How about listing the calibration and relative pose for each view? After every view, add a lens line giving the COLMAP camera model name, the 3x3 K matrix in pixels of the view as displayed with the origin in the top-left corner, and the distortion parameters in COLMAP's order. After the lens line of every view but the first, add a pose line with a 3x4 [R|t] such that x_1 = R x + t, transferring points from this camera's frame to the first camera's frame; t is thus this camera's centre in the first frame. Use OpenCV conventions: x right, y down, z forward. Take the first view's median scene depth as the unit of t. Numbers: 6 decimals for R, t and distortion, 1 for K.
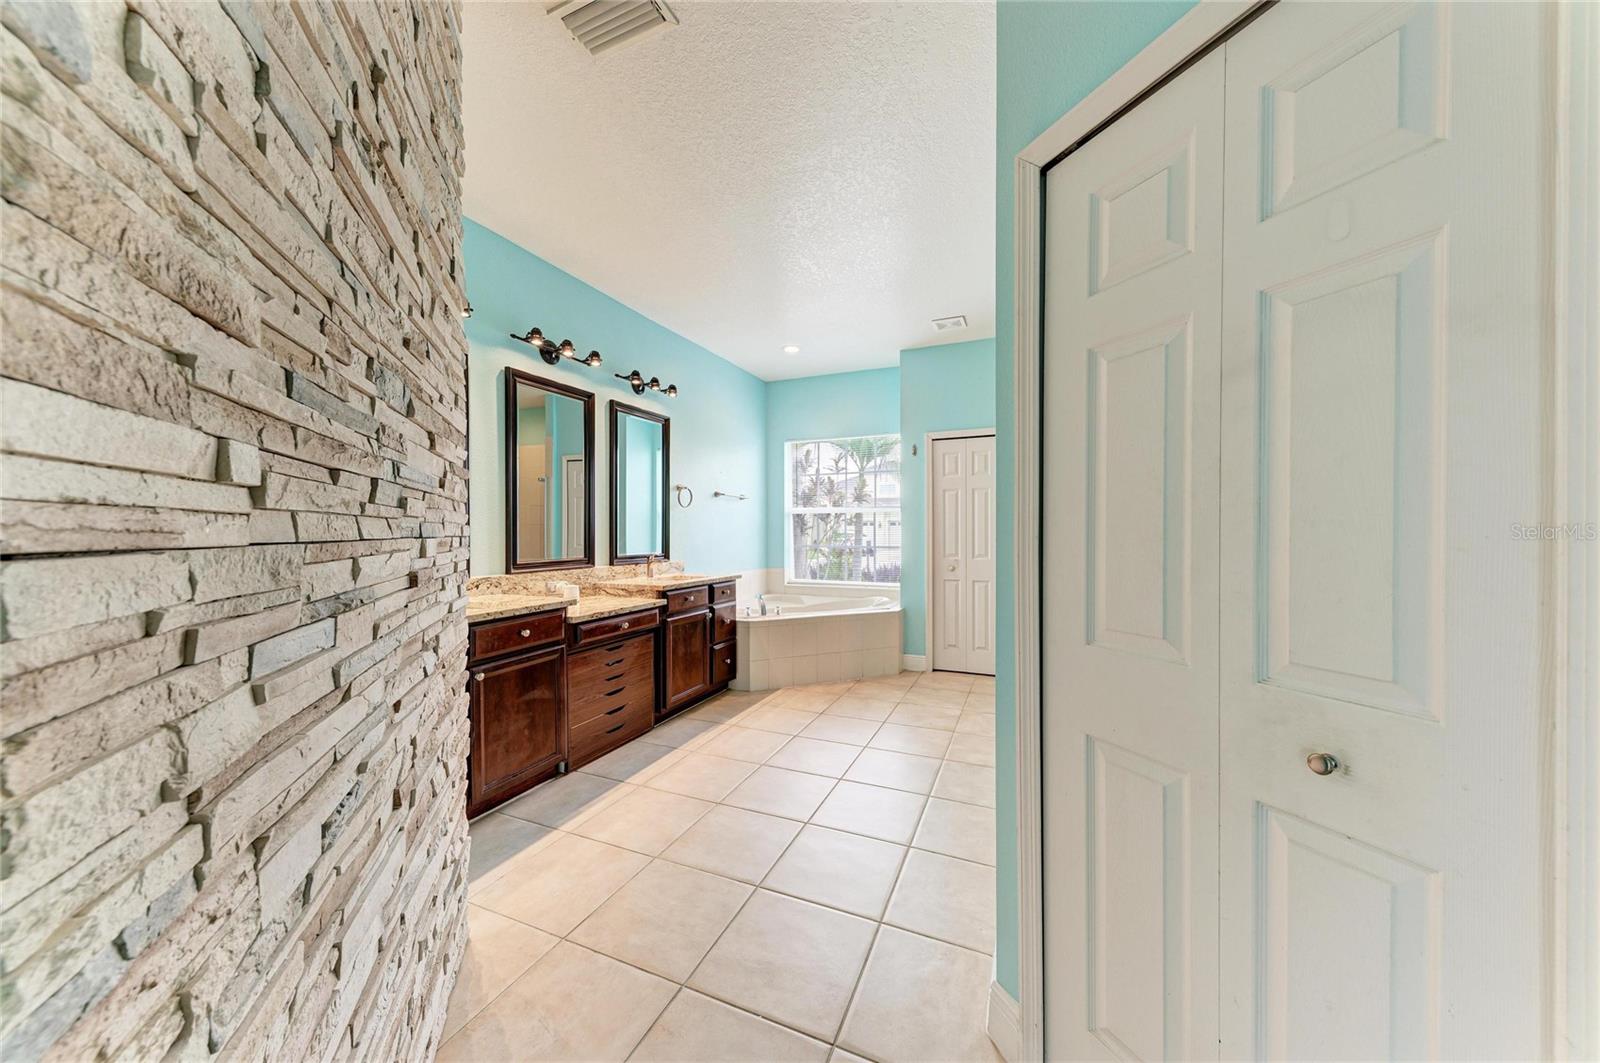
lens RADIAL K [[541.1, 0, 801.5], [0, 541.1, 534.3], [0, 0, 1]] dist [0.023027, -0.005420]
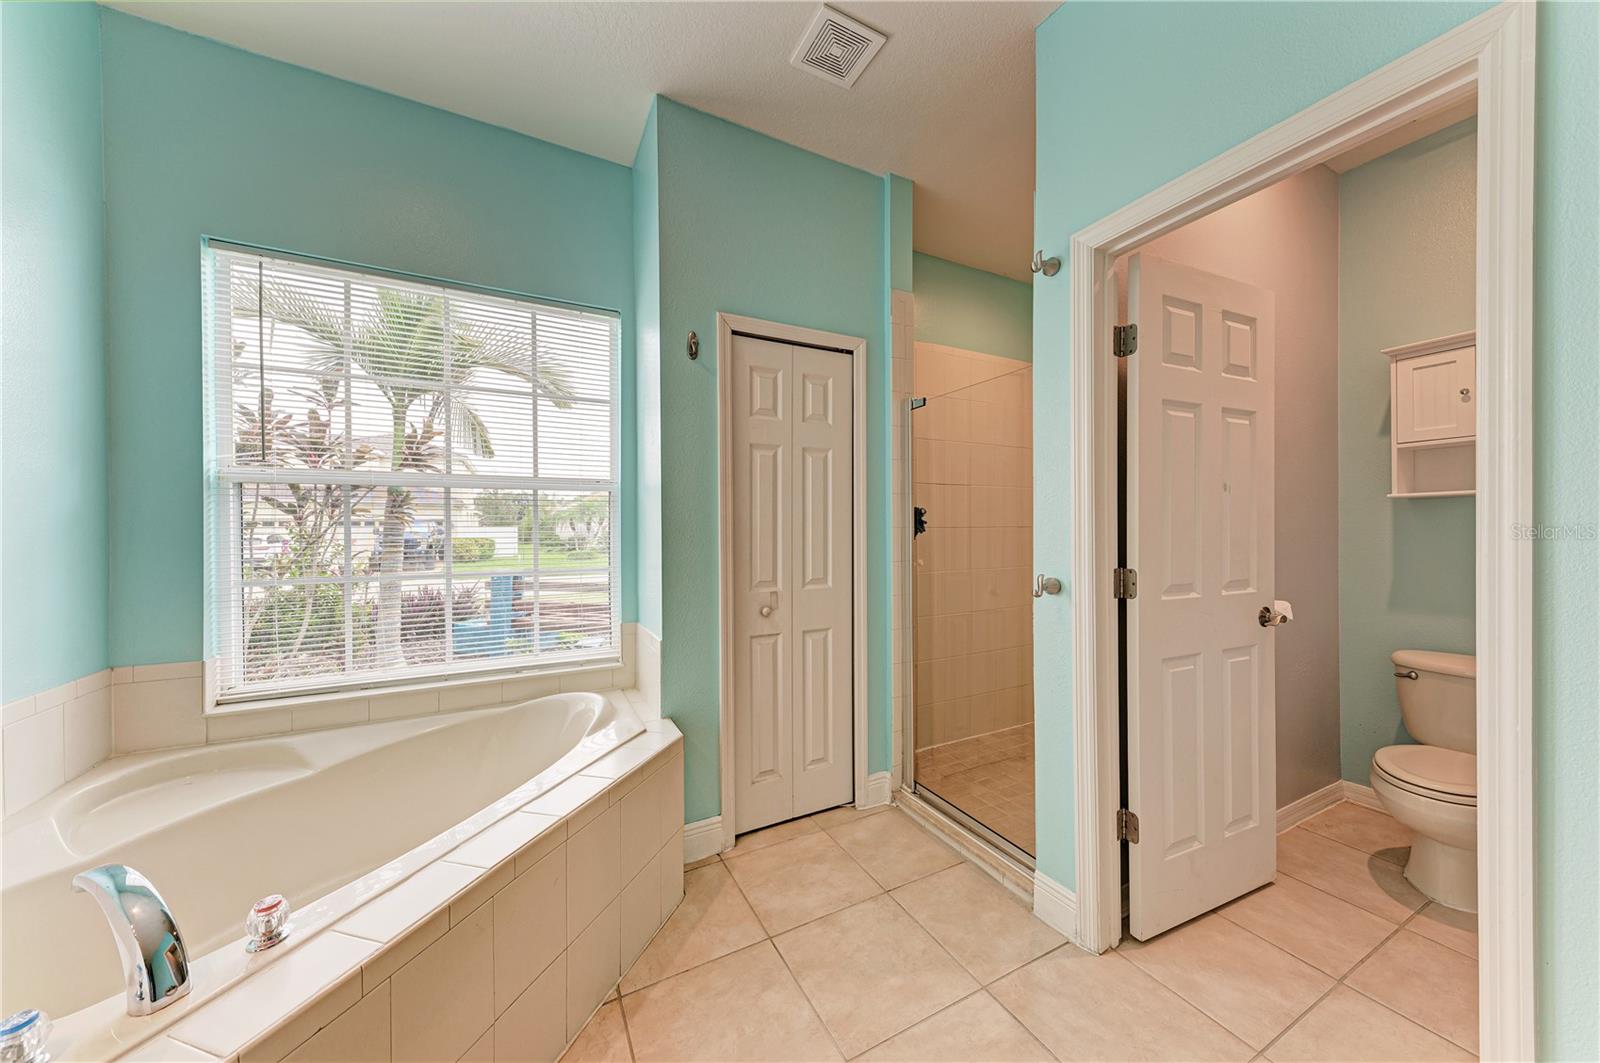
lens RADIAL K [[541.1, 0, 801.5], [0, 541.1, 534.3], [0, 0, 1]] dist [0.023027, -0.005420]
pose [[0.631620, -0.006388, 0.775252, -0.087818], [0.009418, 0.999955, 0.000567, -0.006296], [-0.775221, 0.006943, 0.631652, 0.803021]]
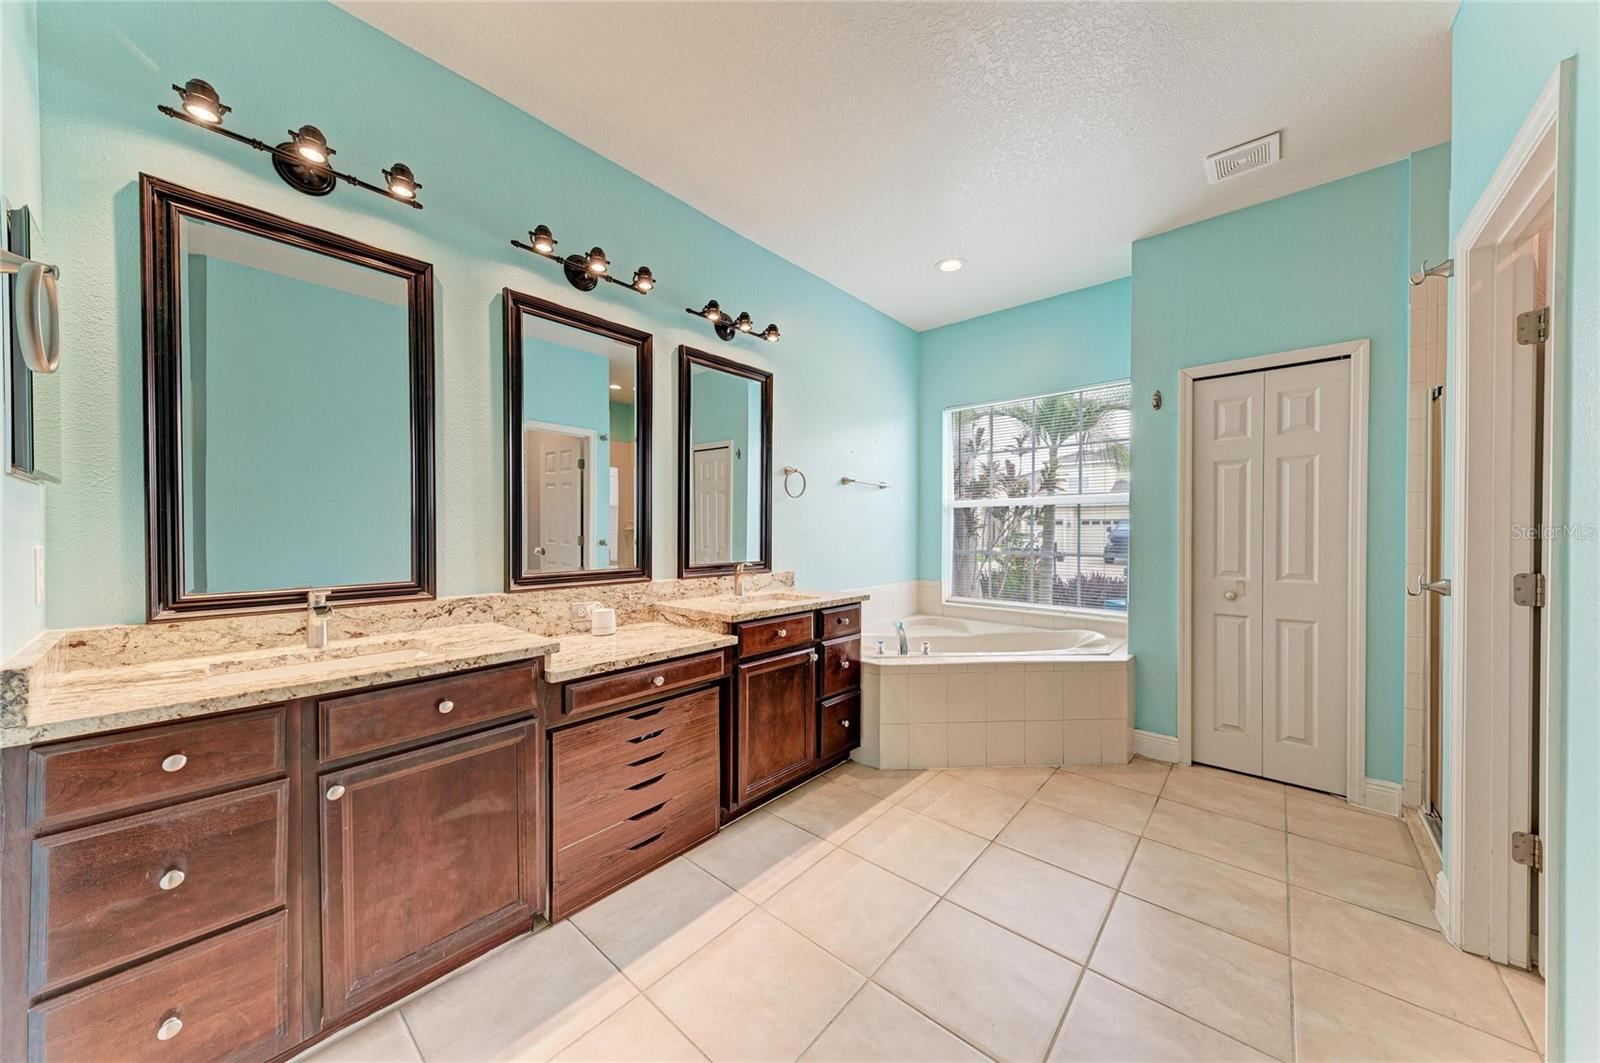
lens RADIAL K [[541.1, 0, 801.5], [0, 541.1, 534.3], [0, 0, 1]] dist [0.023027, -0.005420]
pose [[0.952223, 0.006155, -0.305340, 0.017152], [-0.005901, 0.999981, 0.001755, -0.002579], [0.305345, 0.000131, 0.952242, 0.347394]]
